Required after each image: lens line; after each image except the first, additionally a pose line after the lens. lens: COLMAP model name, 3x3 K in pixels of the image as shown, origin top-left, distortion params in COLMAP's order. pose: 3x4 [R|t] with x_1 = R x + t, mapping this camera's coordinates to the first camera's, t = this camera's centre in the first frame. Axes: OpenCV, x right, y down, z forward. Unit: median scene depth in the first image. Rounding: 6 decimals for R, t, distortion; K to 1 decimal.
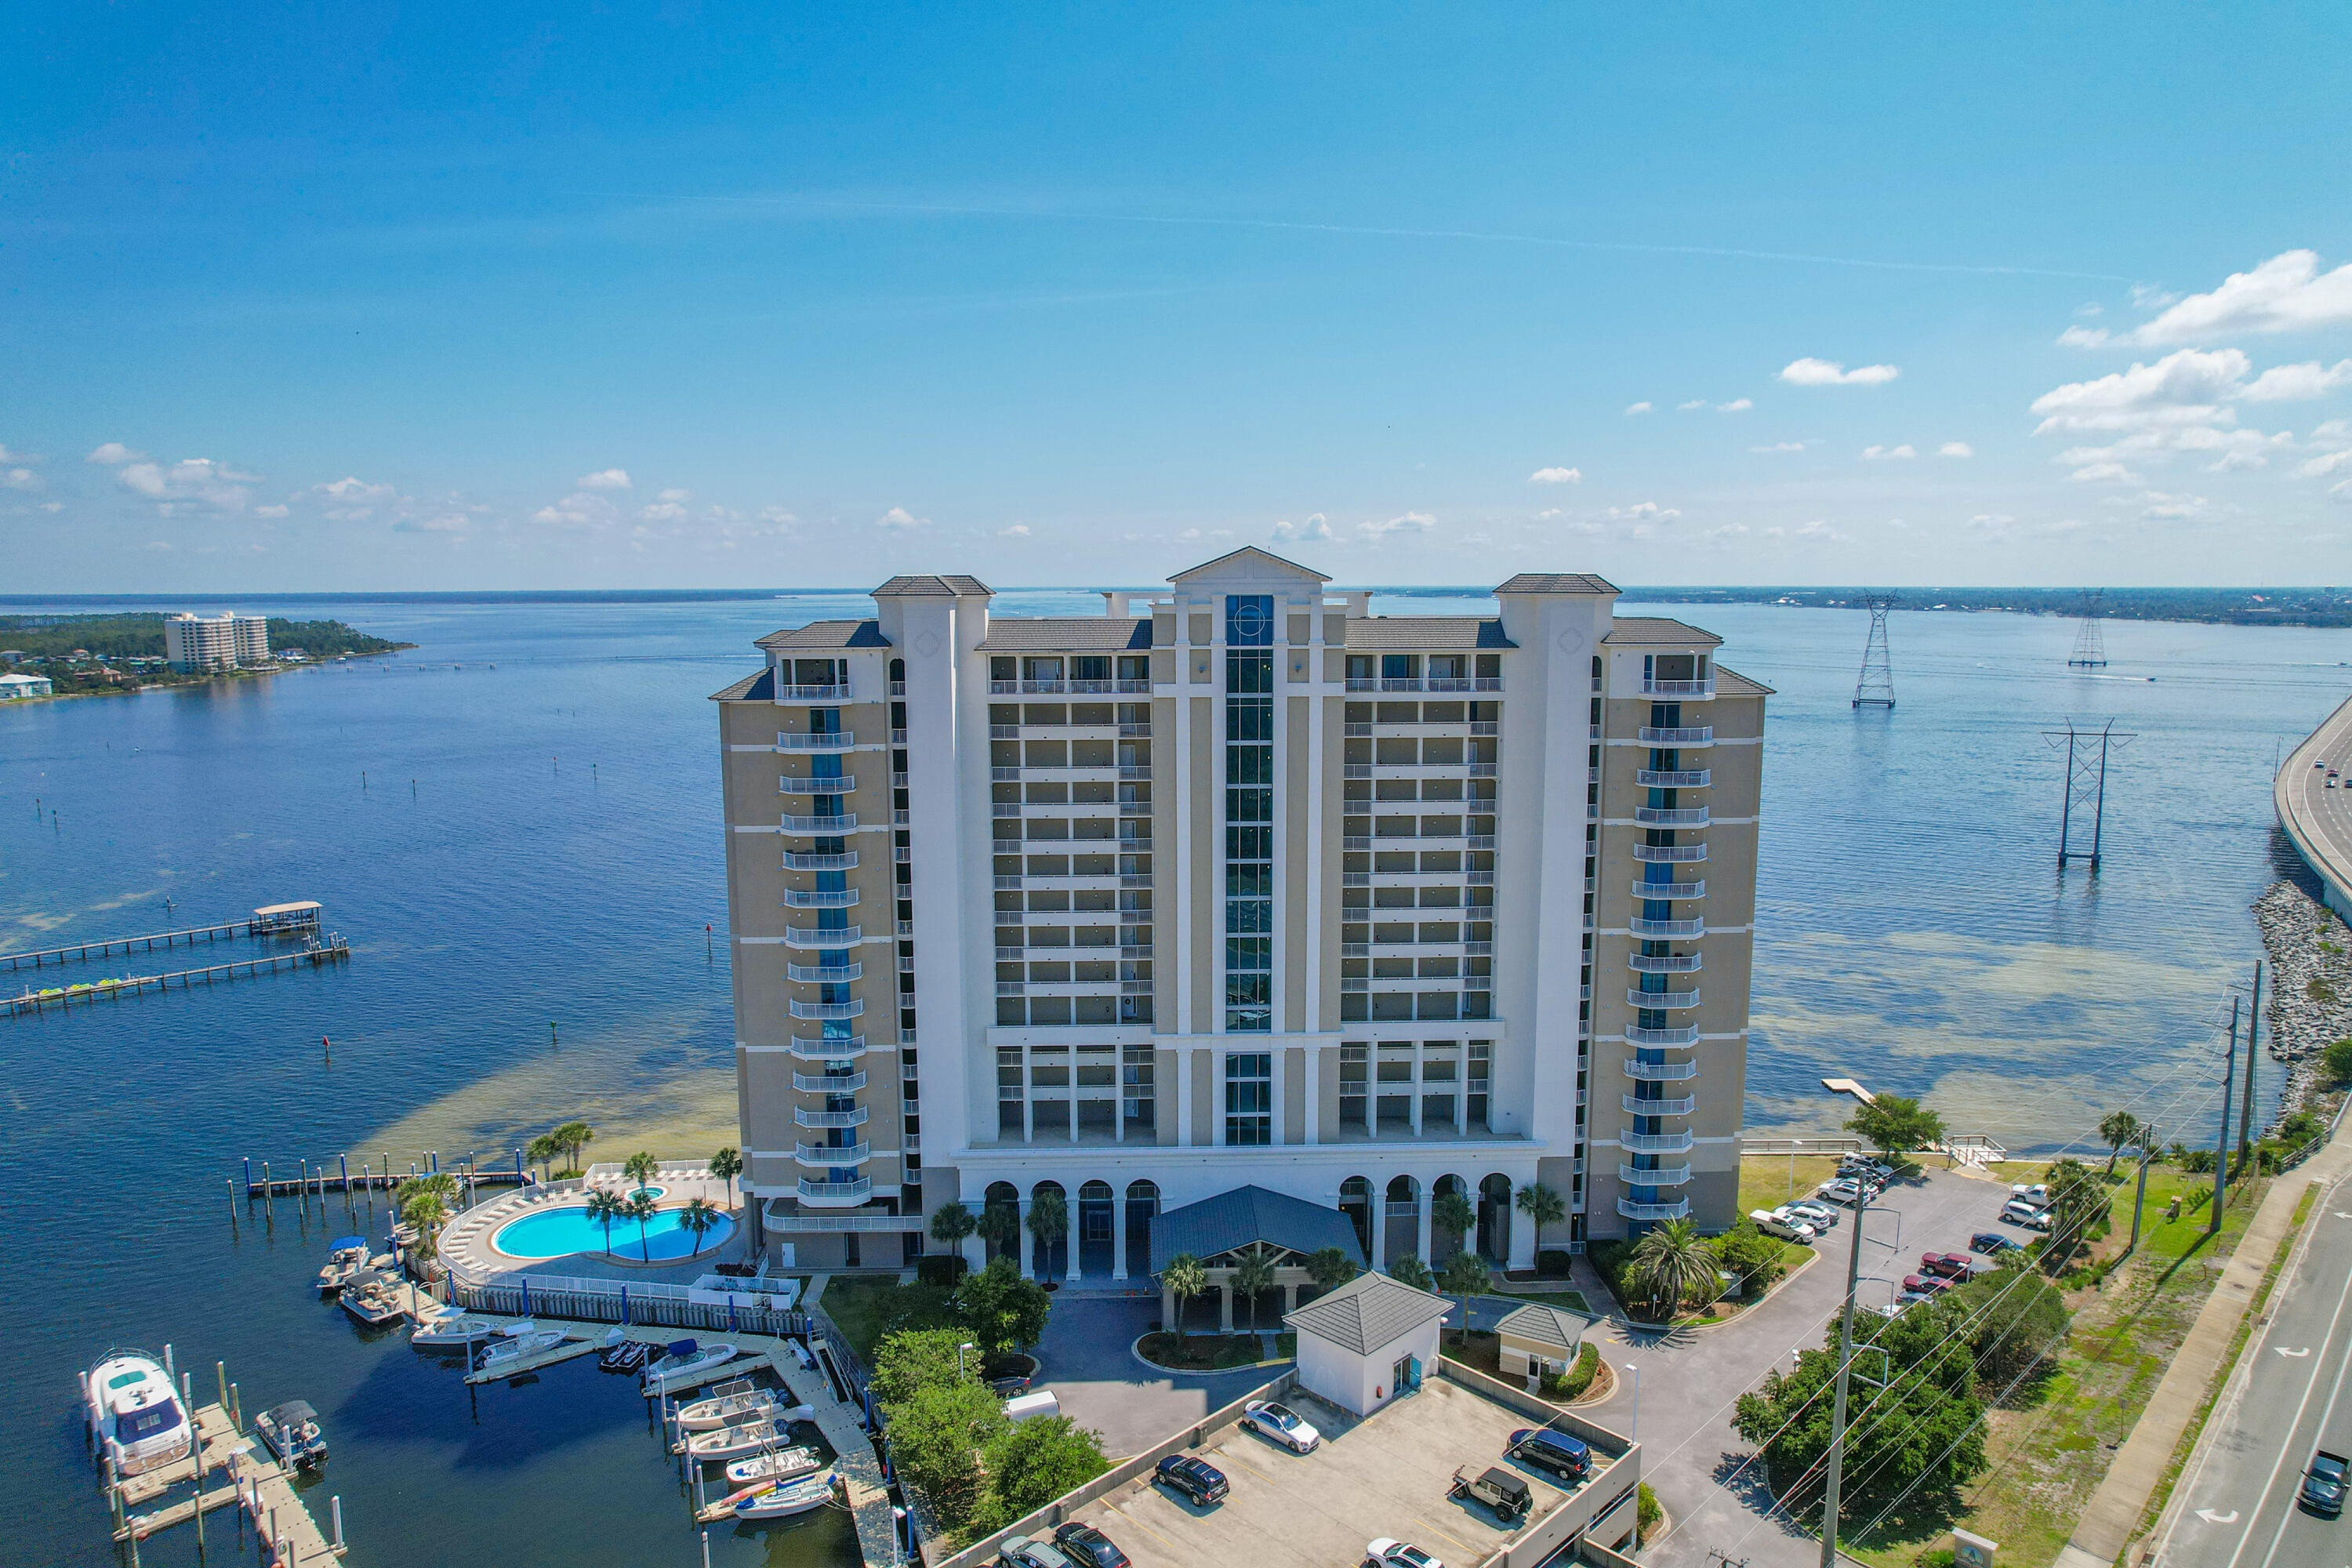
lens RADIAL K [[1502.6, 0, 1183.8], [0, 1502.6, 805.6], [0, 0, 1]] dist [-0.078873, 0.074568]
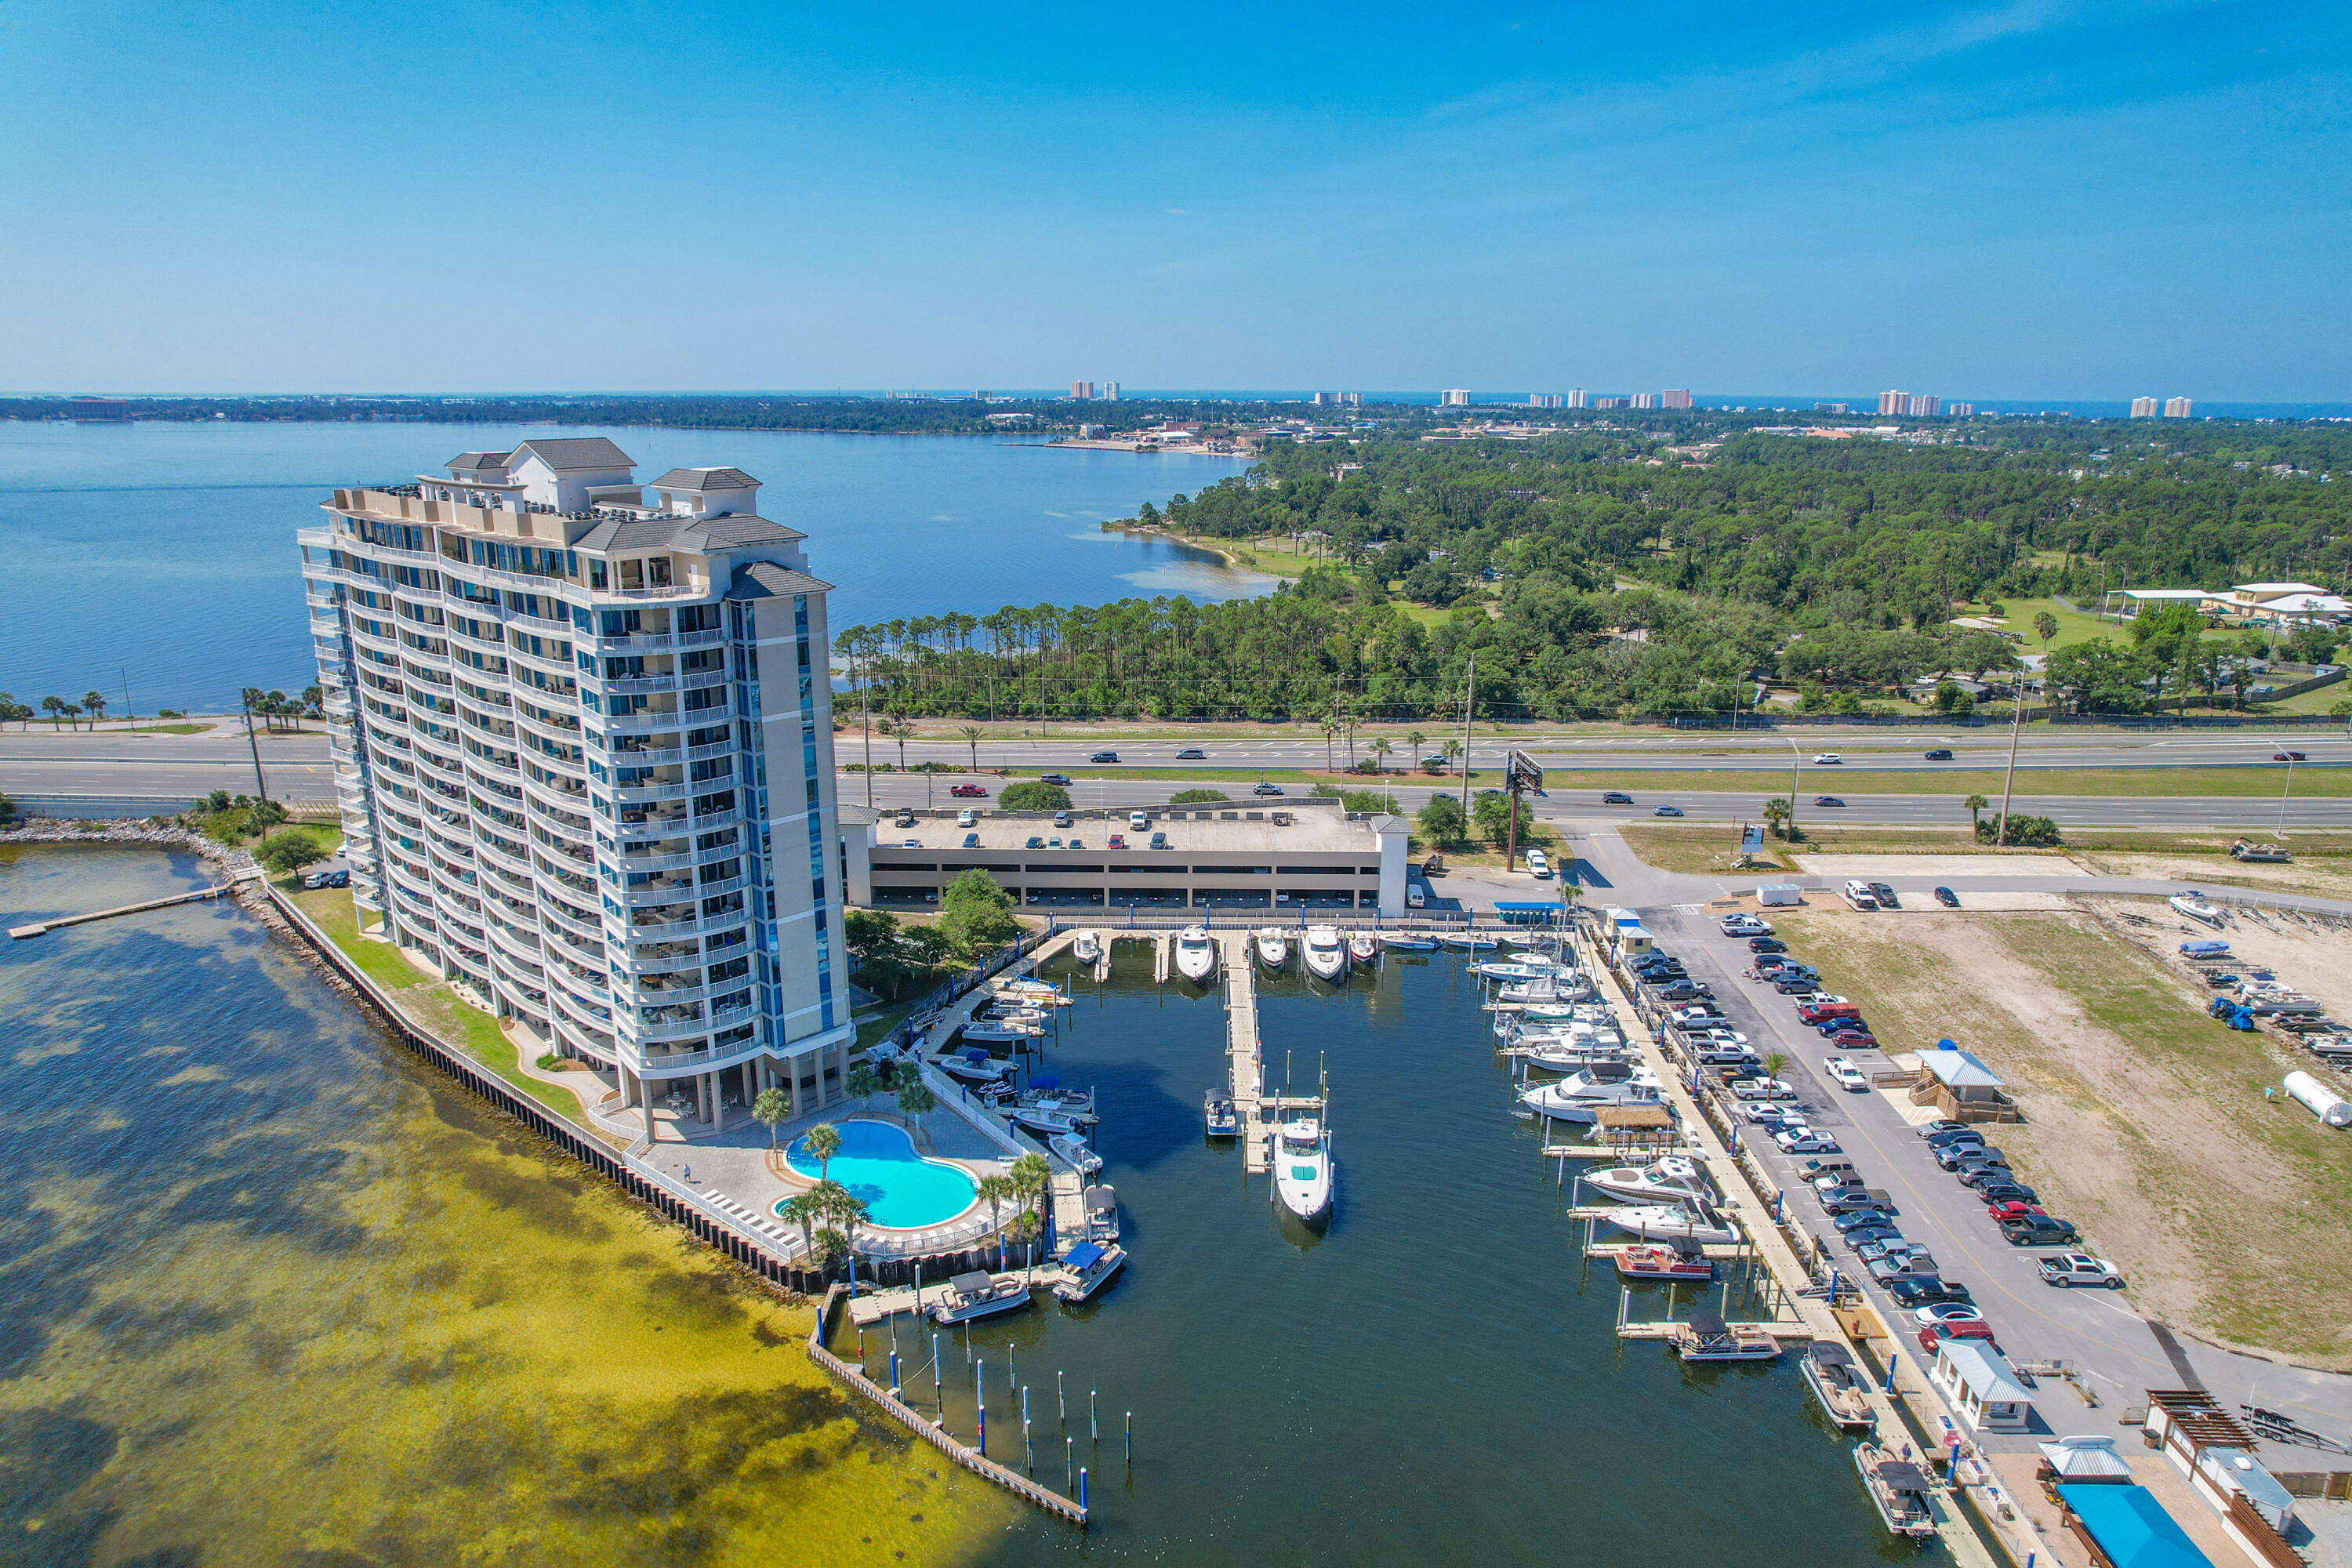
lens RADIAL K [[1502.6, 0, 1183.8], [0, 1502.6, 805.6], [0, 0, 1]] dist [-0.078873, 0.074568]
pose [[-0.703402, -0.192524, 0.684222, -1.221146], [0.103215, 0.924750, 0.366311, -0.284927], [-0.703258, 0.328286, -0.630600, 1.493161]]
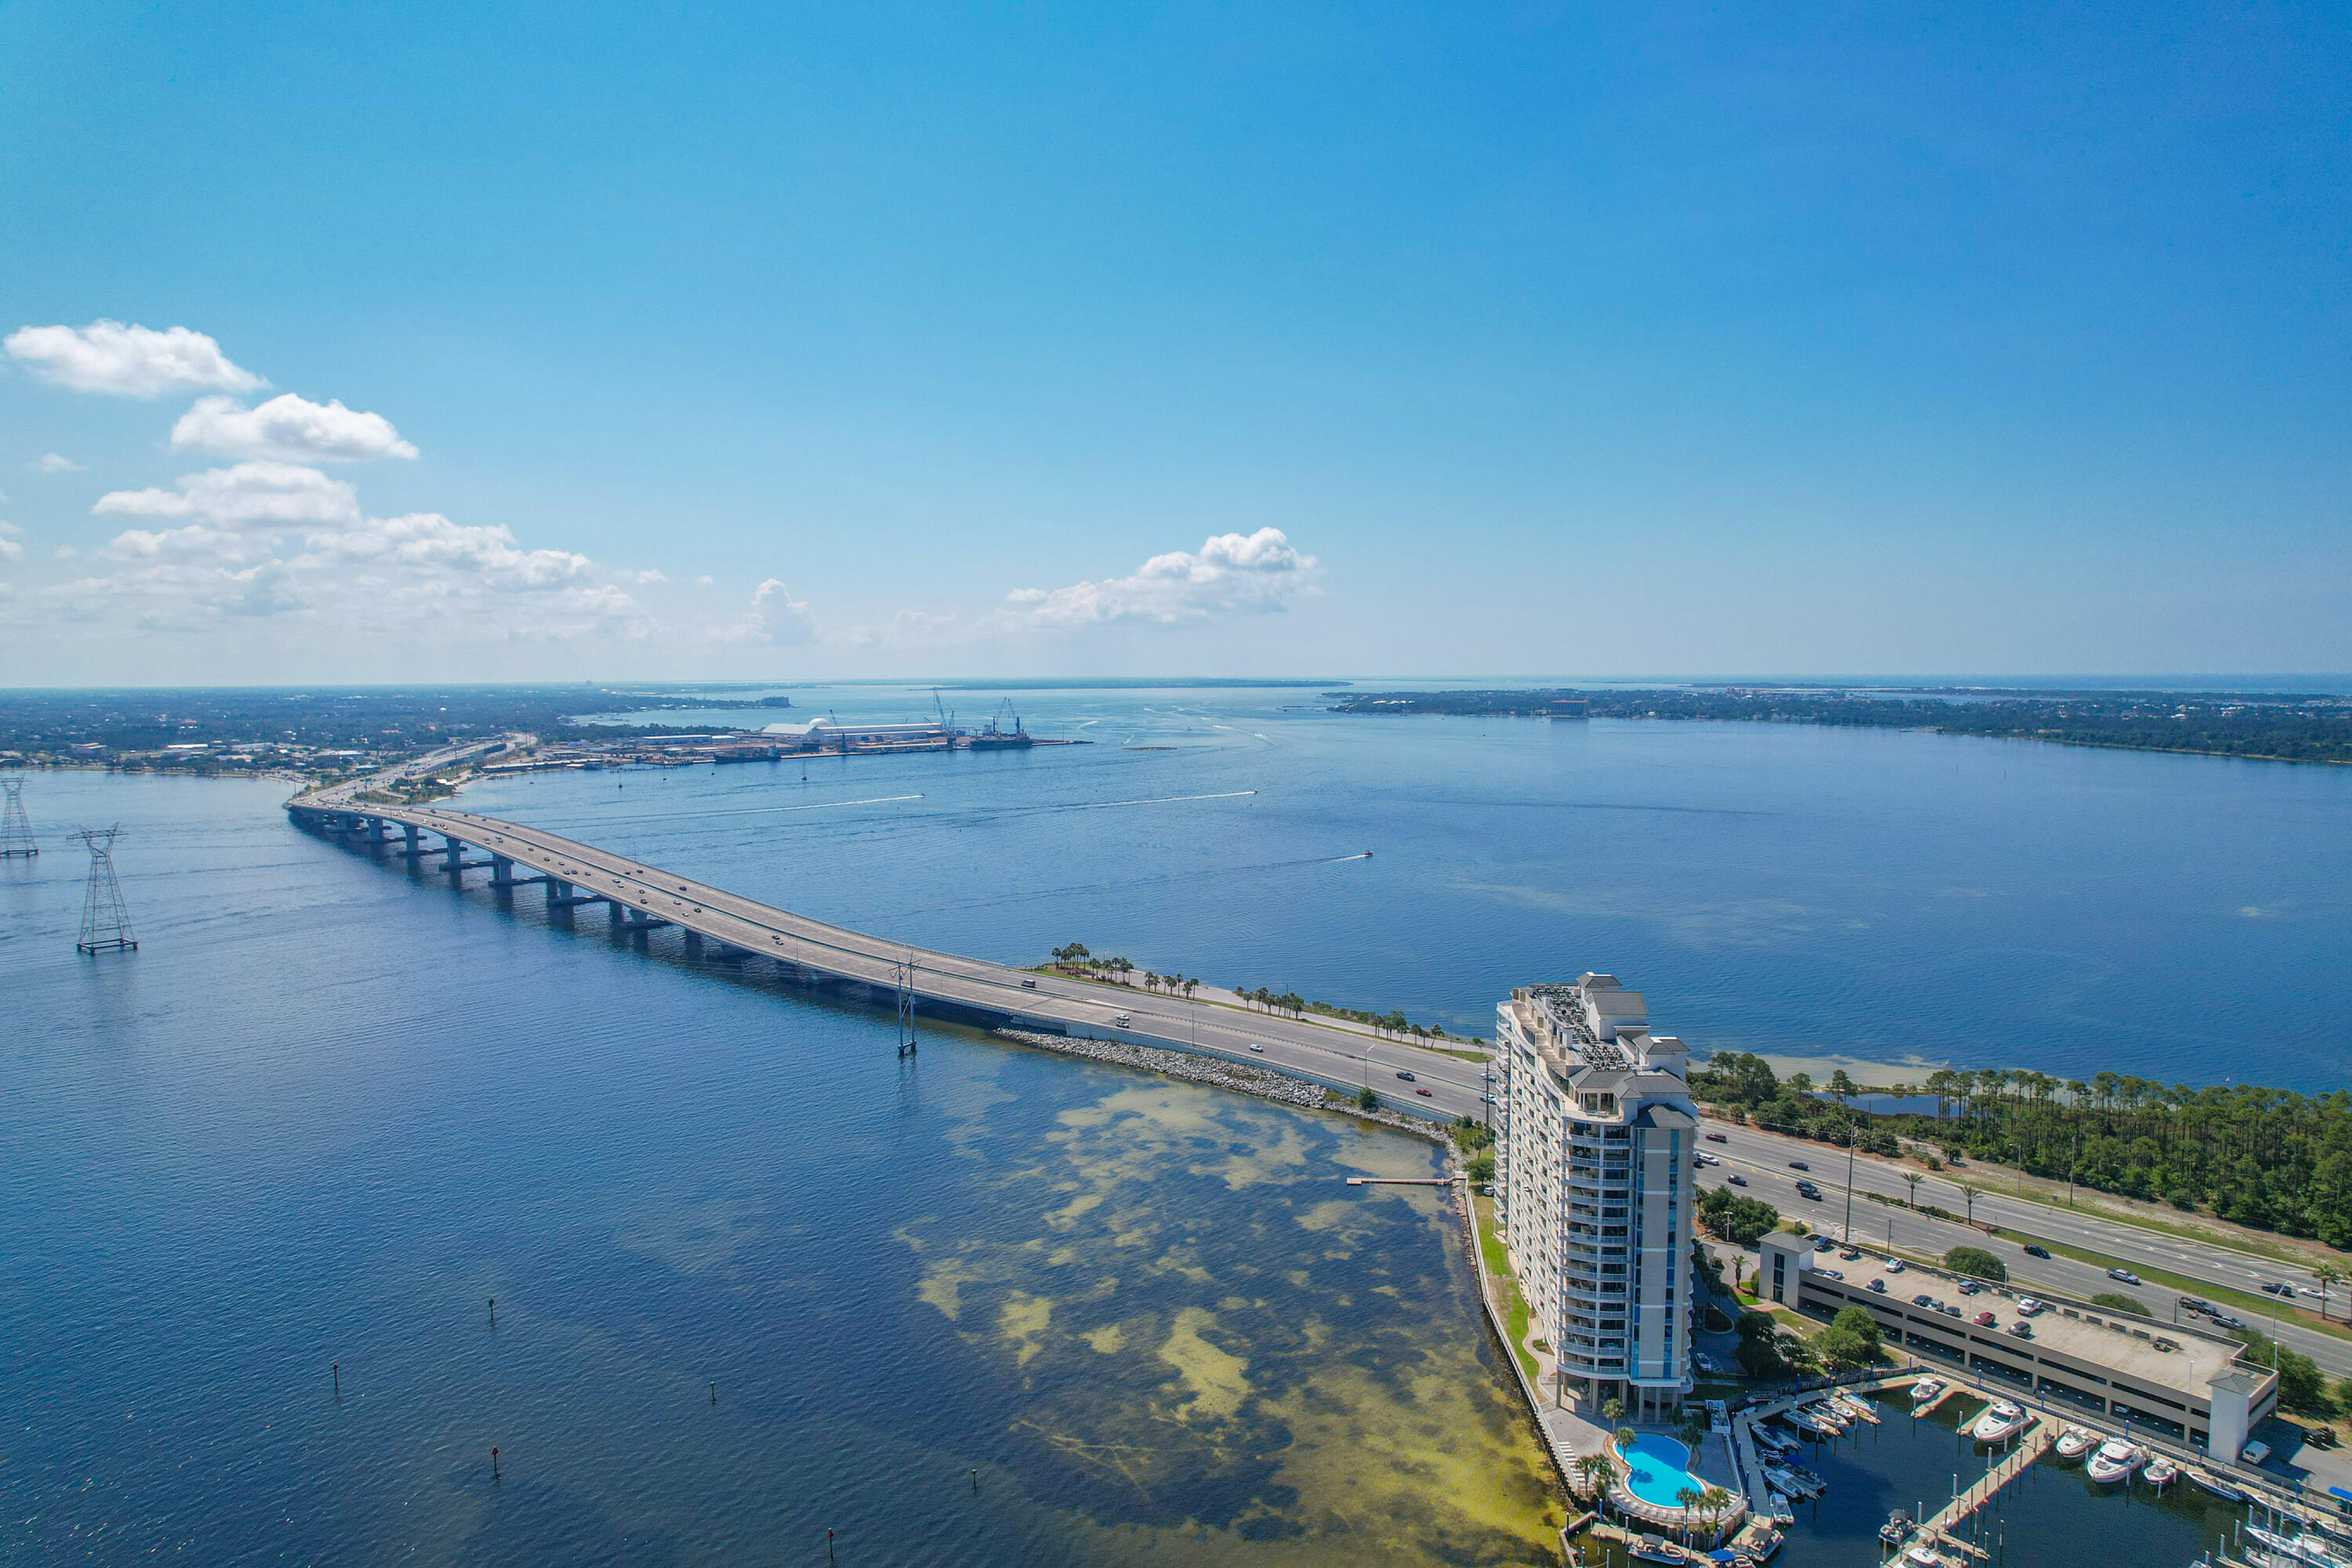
lens RADIAL K [[1504.3, 0, 1182.8], [0, 1504.3, 793.6], [0, 0, 1]] dist [-0.082771, 0.074628]
pose [[0.097247, -0.079641, 0.992069, -2.156648], [0.153477, 0.986070, 0.064114, -0.690056], [-0.983355, 0.146025, 0.108115, 1.322204]]
